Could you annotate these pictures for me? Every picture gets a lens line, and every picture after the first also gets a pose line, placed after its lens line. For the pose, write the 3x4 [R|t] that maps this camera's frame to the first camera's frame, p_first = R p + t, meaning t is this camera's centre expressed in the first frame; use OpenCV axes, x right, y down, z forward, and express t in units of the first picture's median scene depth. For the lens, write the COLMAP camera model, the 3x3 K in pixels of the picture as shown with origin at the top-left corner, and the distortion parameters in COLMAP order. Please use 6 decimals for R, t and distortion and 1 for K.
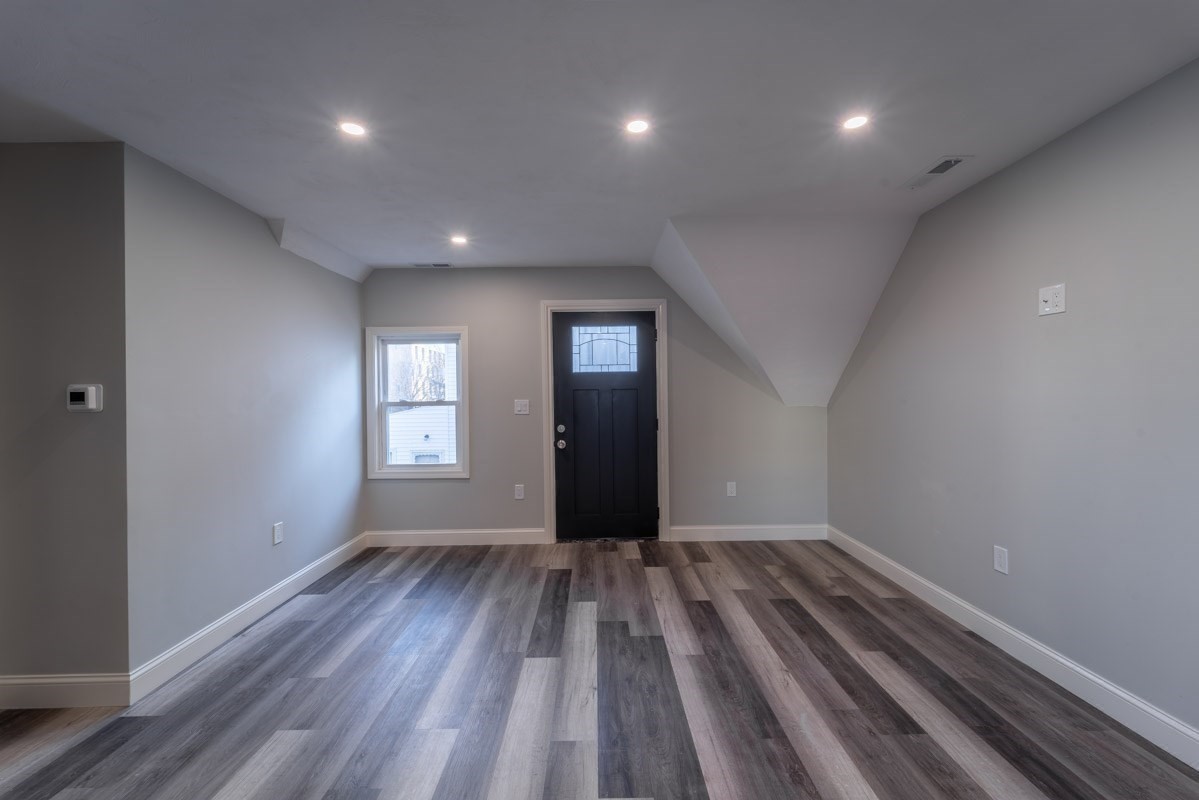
lens RADIAL K [[477.0, 0, 600.0], [0, 477.0, 397.5], [0, 0, 1]] dist [-0.000040, -0.000336]
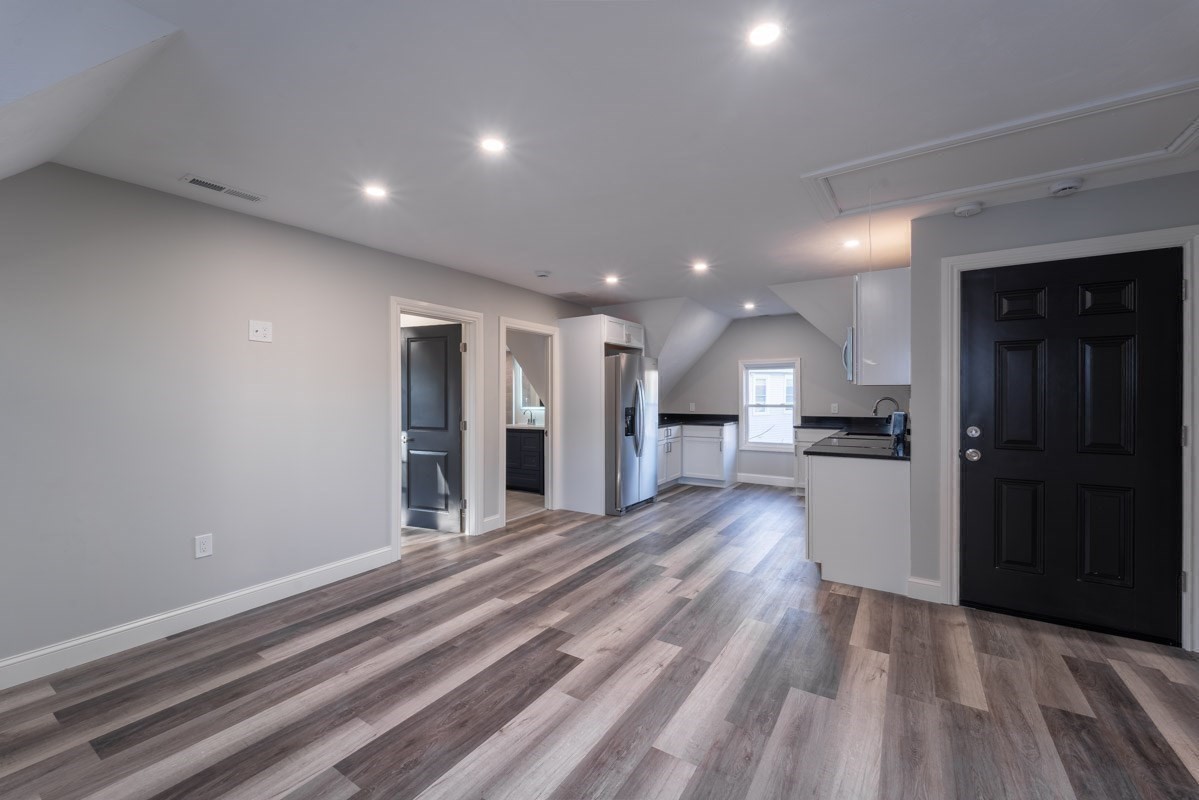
lens RADIAL K [[477.0, 0, 600.0], [0, 477.0, 397.5], [0, 0, 1]] dist [-0.000040, -0.000336]
pose [[-0.831661, 0.010464, 0.555185, -0.413555], [0.013872, 0.999902, 0.001934, -0.000249], [-0.555110, 0.009310, -0.831725, 1.025957]]
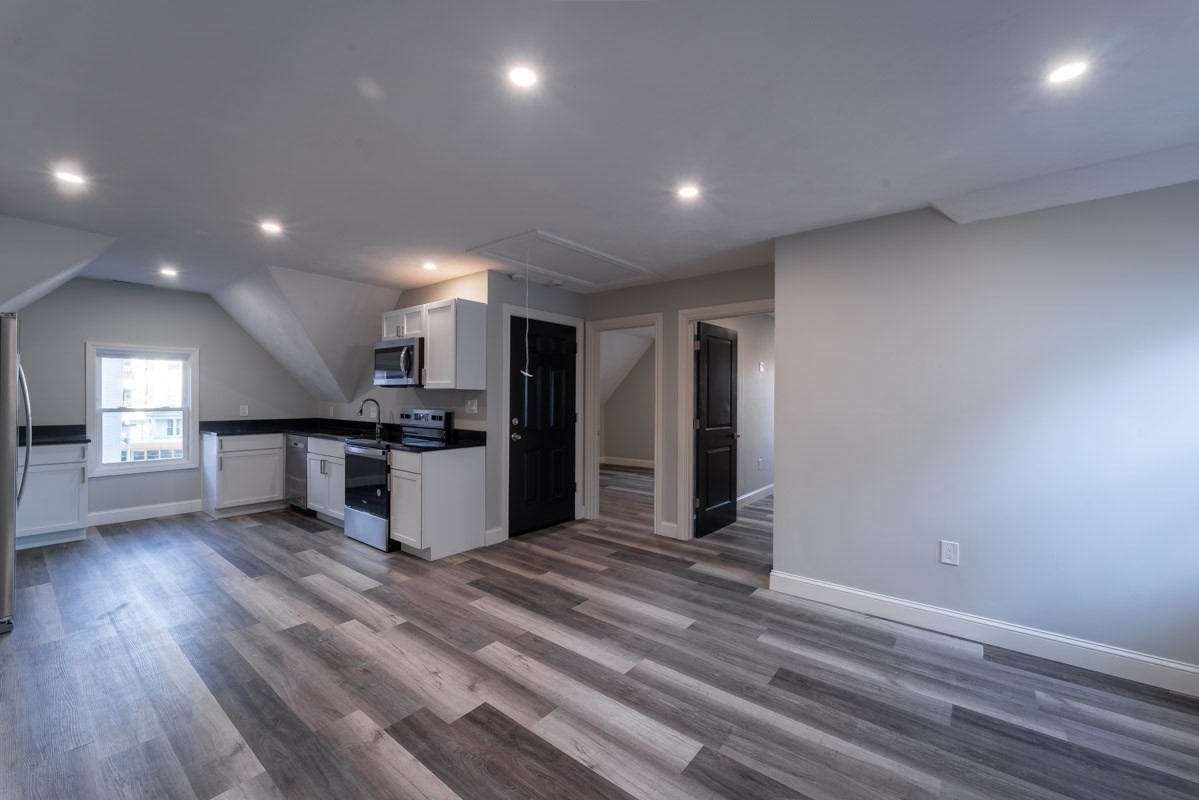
lens RADIAL K [[477.0, 0, 600.0], [0, 477.0, 397.5], [0, 0, 1]] dist [-0.000040, -0.000336]
pose [[-0.633676, 0.005952, -0.773575, 0.374279], [-0.003034, 0.999944, 0.010179, -0.008390], [0.773592, 0.008797, -0.633623, 0.954208]]
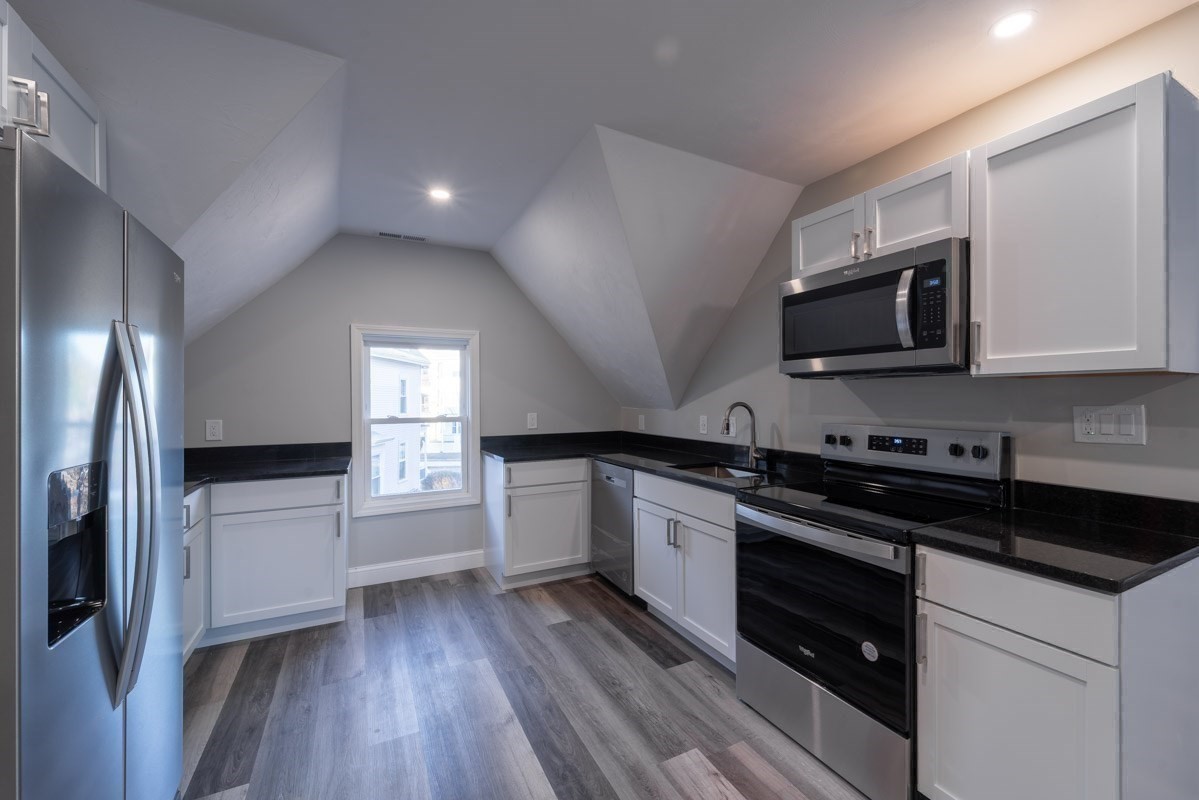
lens RADIAL K [[496.1, 0, 623.6], [0, 496.1, 398.0], [0, 0, 1]] dist [0.002127, 0.000036]
pose [[-0.887381, 0.012919, -0.460857, 0.223414], [0.010304, 0.999913, 0.008190, -0.002932], [0.460923, 0.002519, -0.887437, 0.076962]]
